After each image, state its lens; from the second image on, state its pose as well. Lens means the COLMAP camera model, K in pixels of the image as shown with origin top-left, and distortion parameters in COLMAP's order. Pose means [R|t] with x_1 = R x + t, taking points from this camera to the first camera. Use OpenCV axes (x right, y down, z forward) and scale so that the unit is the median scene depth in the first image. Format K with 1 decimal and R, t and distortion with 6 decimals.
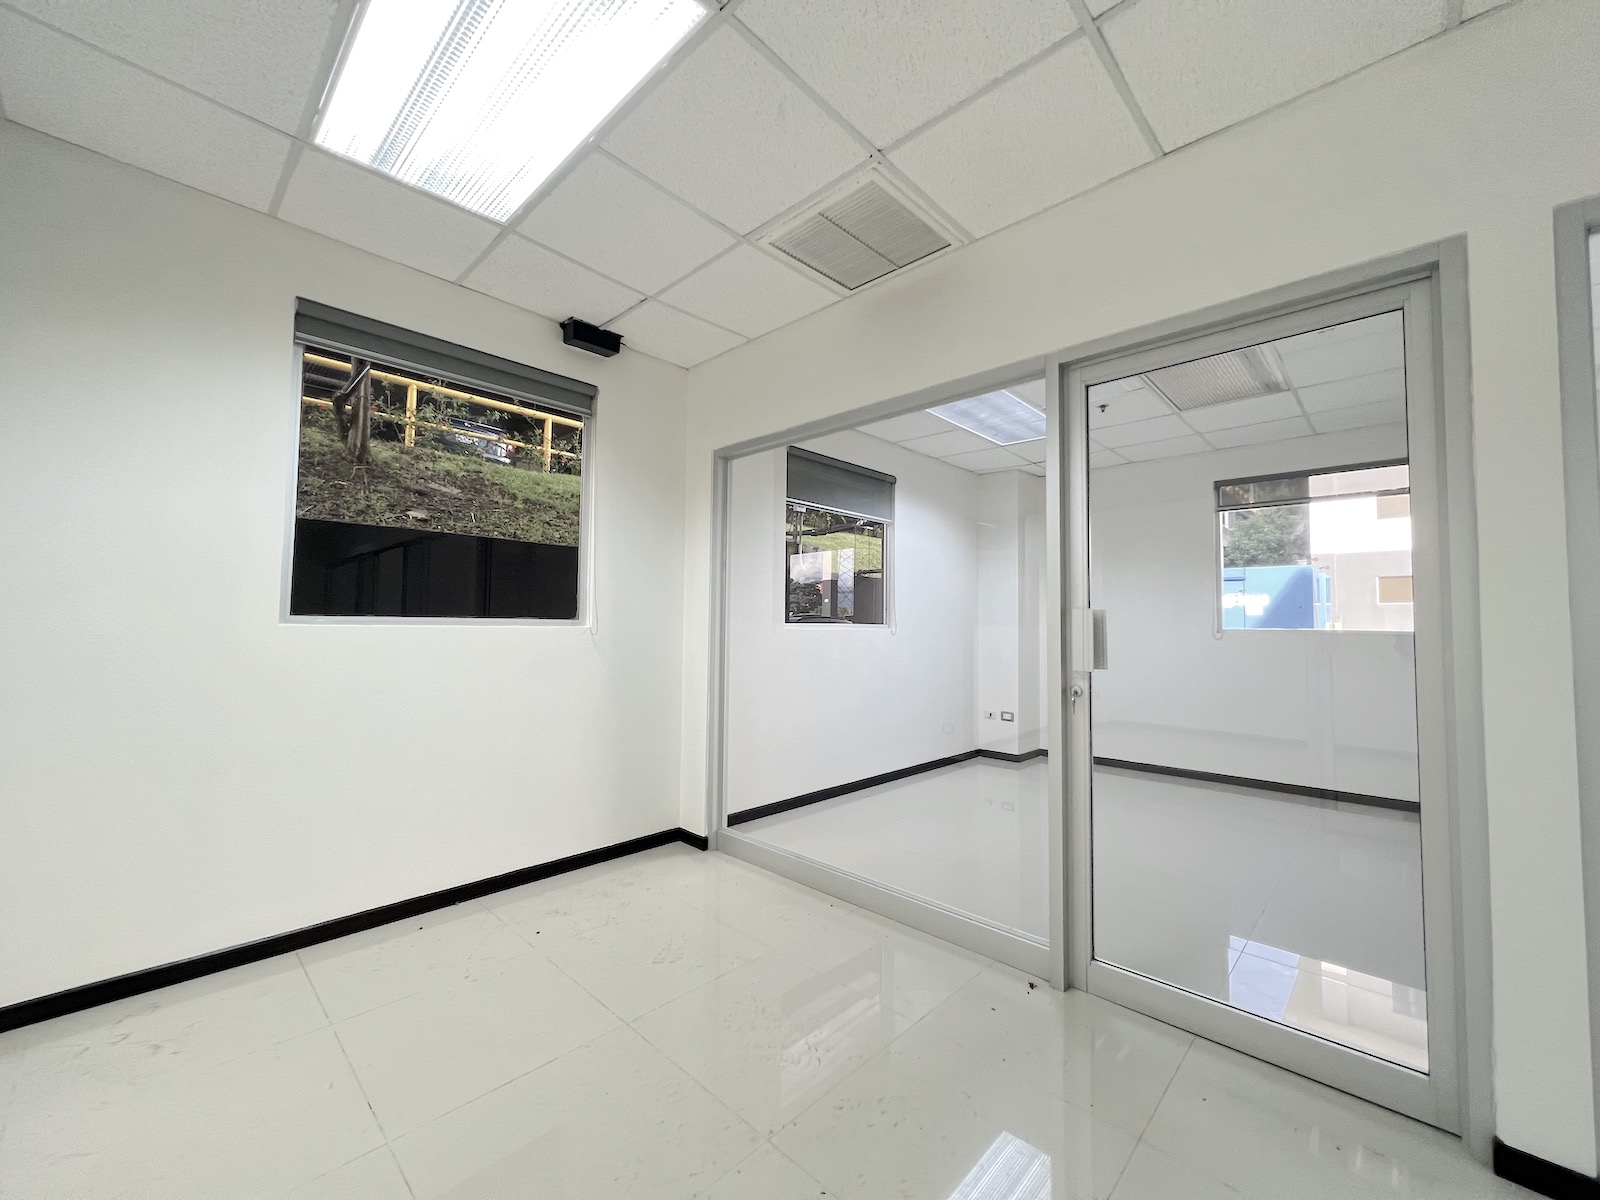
lens RADIAL K [[639.6, 0, 789.1], [0, 639.6, 598.3], [0, 0, 1]] dist [-0.001284, 0.000176]
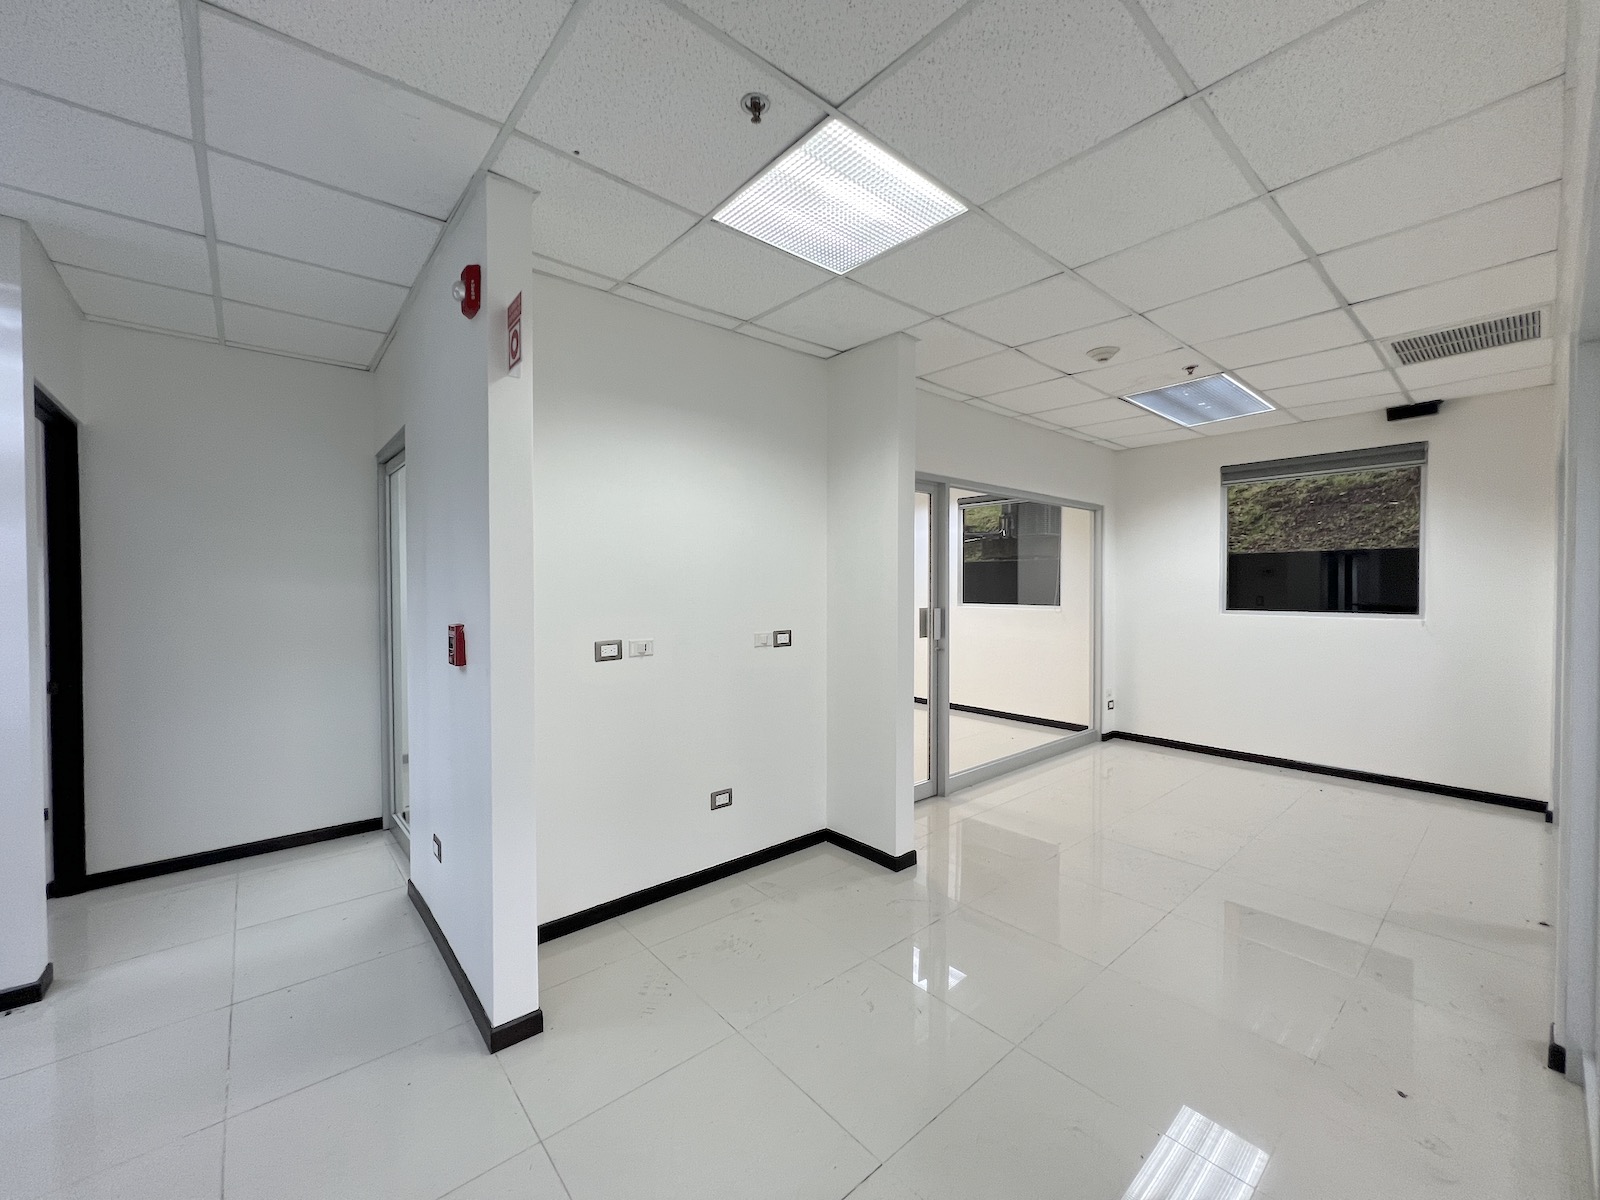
lens RADIAL K [[639.6, 0, 812.6], [0, 639.6, 595.8], [0, 0, 1]] dist [-0.001284, 0.000176]
pose [[-0.074578, 0.006697, -0.997193, 1.231795], [0.042608, 0.999086, 0.003524, -0.072814], [0.996305, -0.042225, -0.074795, -0.210286]]
